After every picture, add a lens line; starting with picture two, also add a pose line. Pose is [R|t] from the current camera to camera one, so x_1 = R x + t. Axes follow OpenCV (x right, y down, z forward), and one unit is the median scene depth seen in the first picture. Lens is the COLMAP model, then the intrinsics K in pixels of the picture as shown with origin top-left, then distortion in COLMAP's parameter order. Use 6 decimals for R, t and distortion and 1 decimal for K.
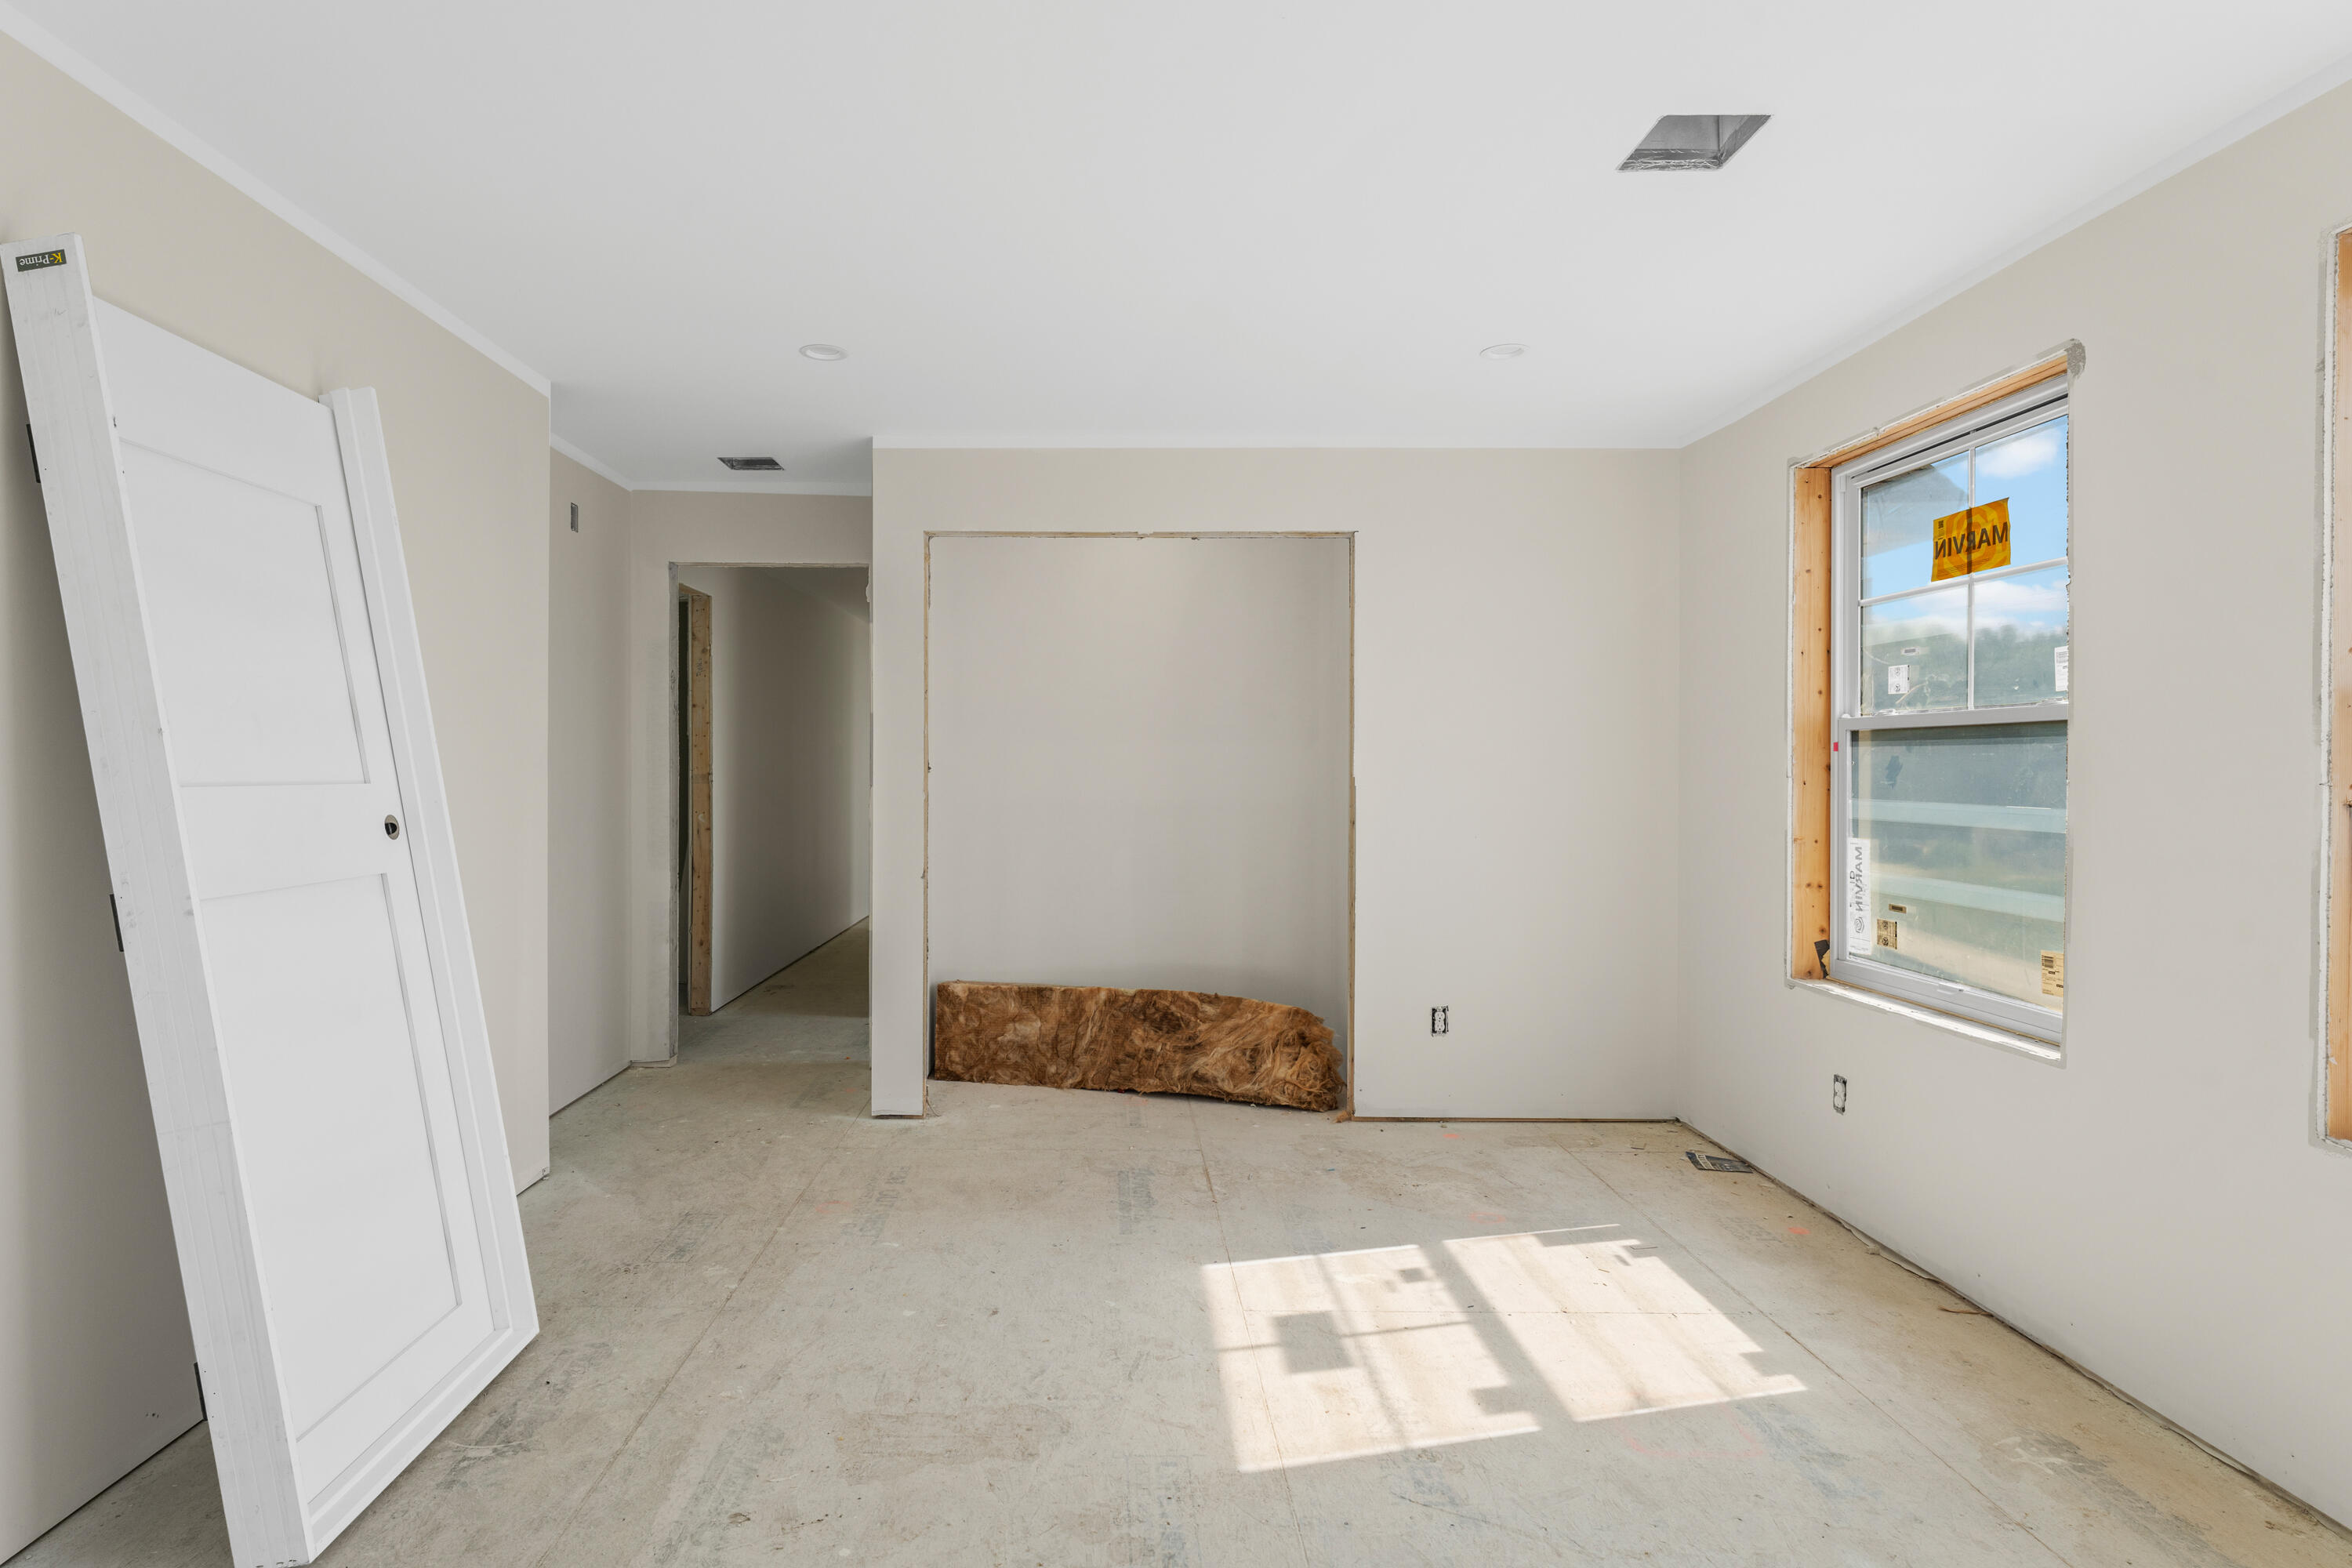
lens RADIAL K [[1260.1, 0, 1143.8], [0, 1260.1, 770.6], [0, 0, 1]] dist [-0.003416, -0.000221]
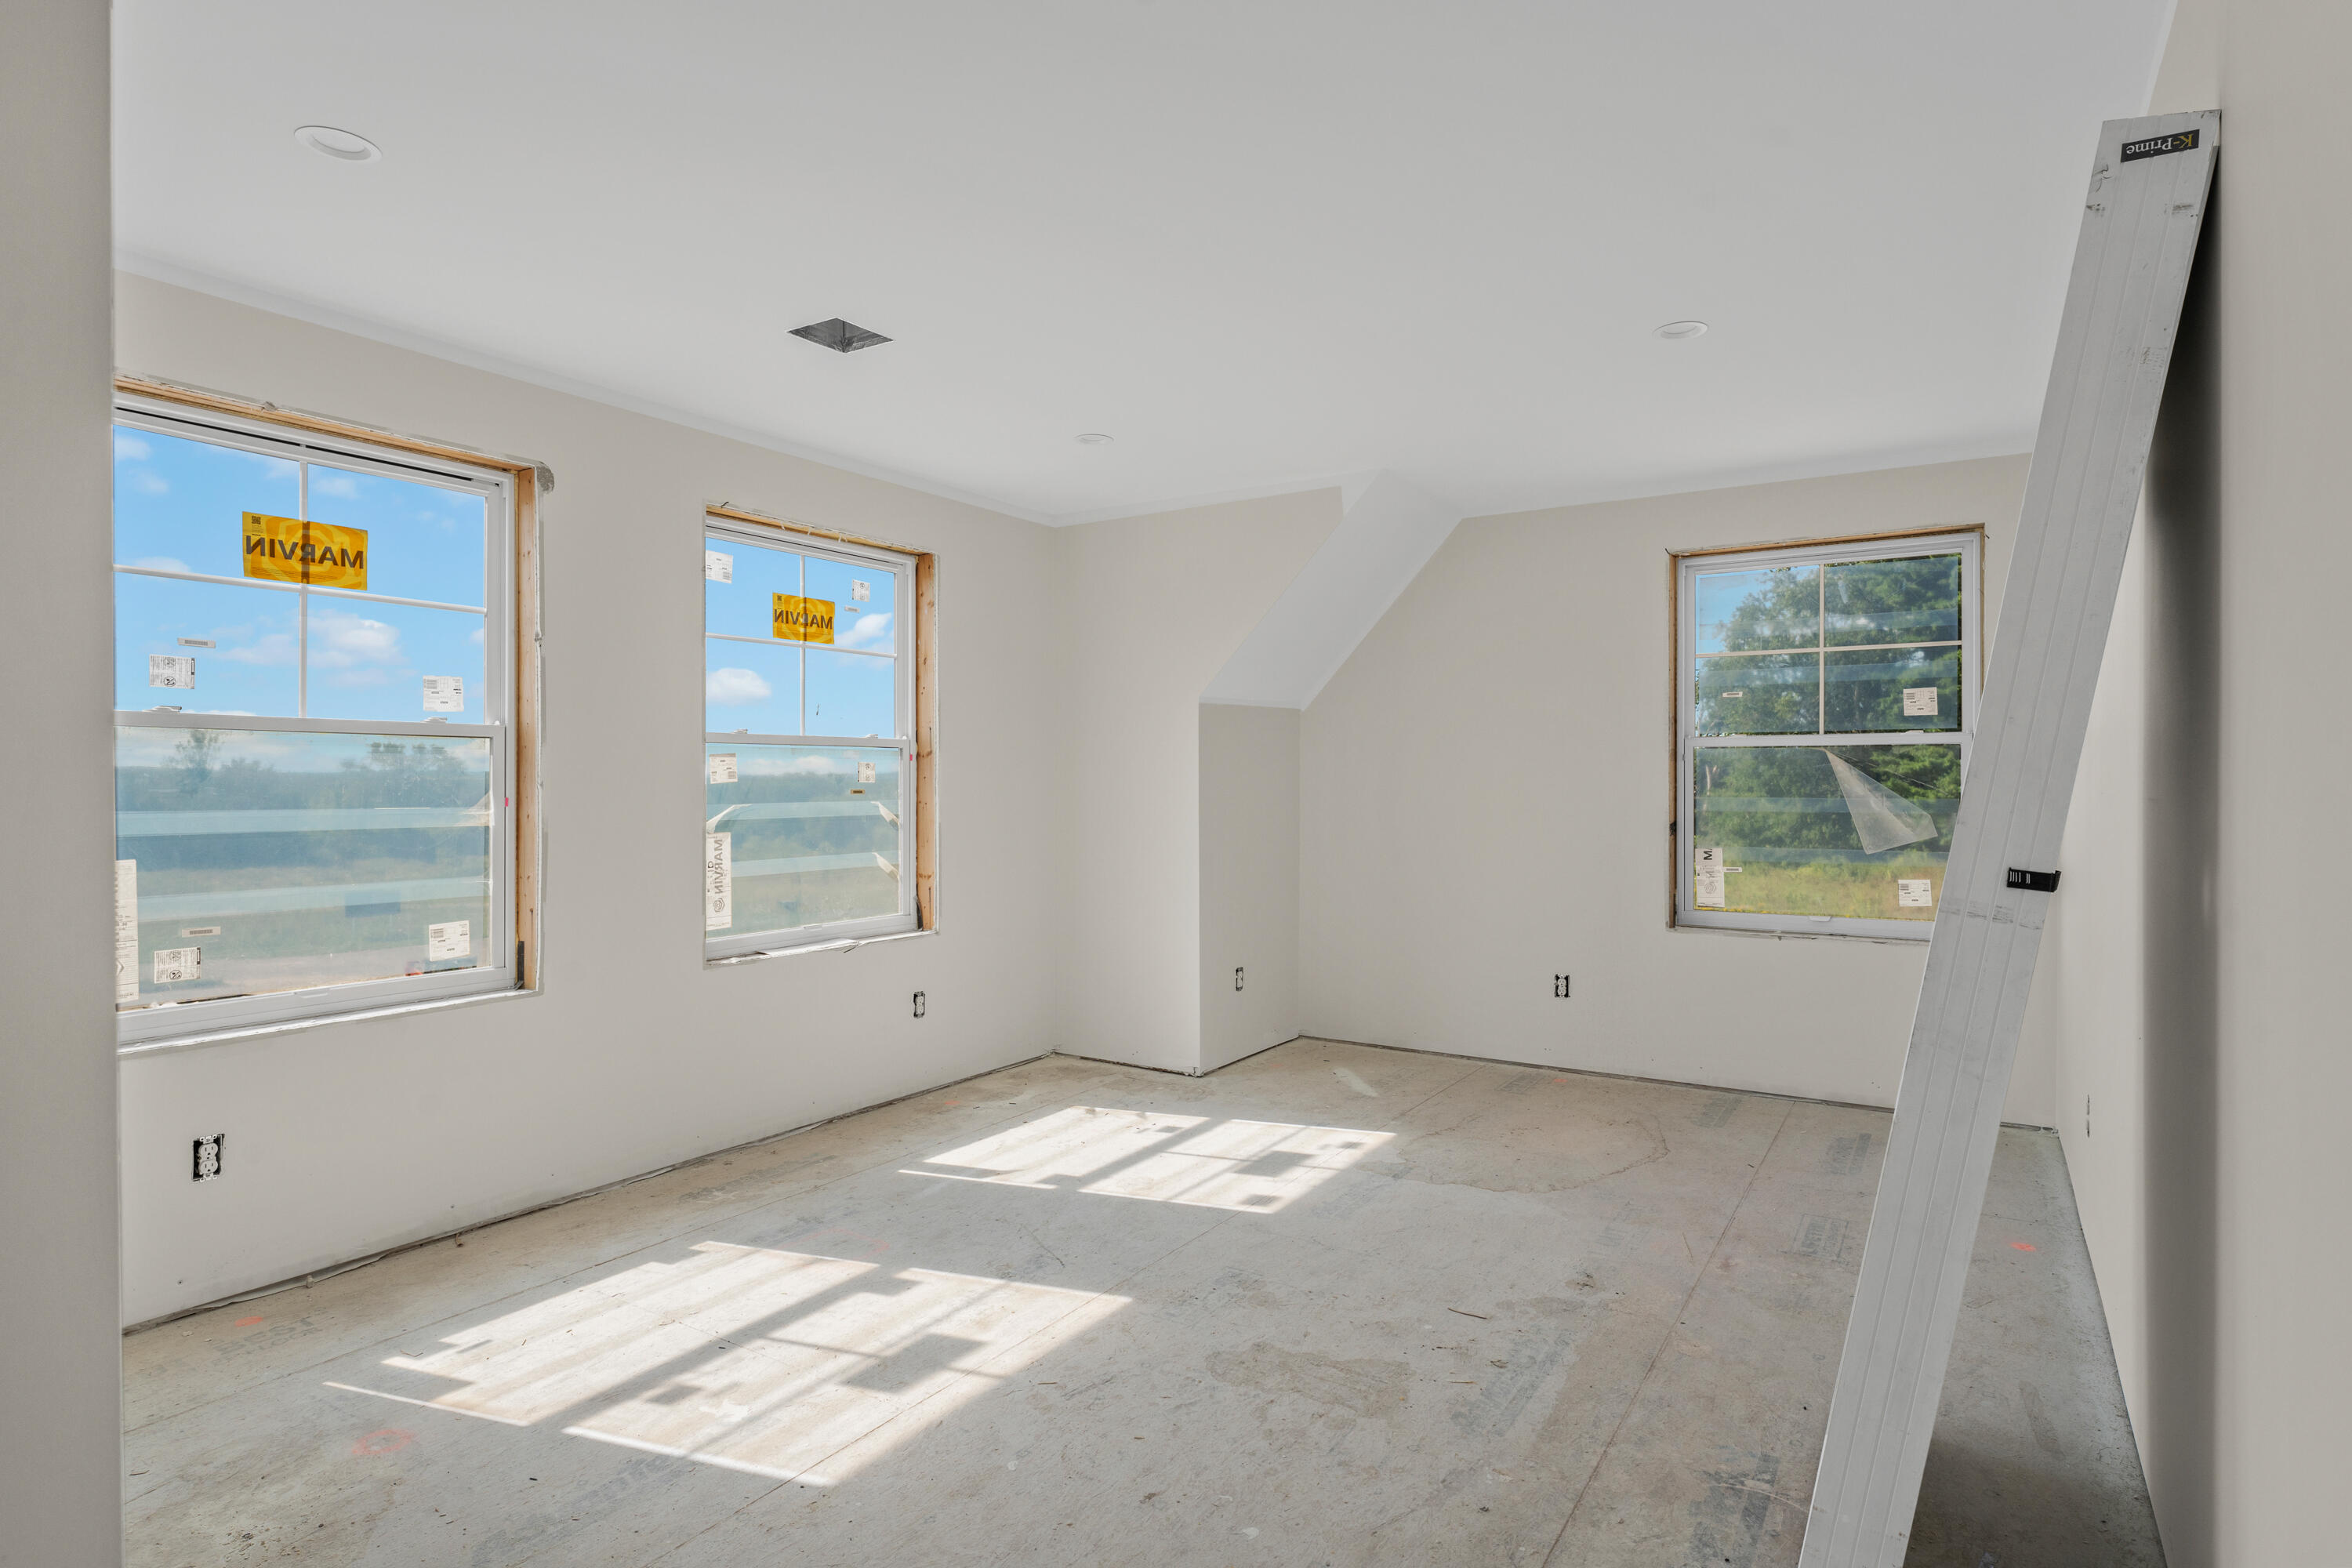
lens RADIAL K [[1260.1, 0, 1143.8], [0, 1260.1, 770.6], [0, 0, 1]] dist [-0.003416, -0.000221]
pose [[-0.813814, 0.000581, 0.581125, -0.566180], [-0.000473, 0.999999, -0.001663, -0.003984], [-0.581126, -0.001628, -0.813812, 1.652611]]
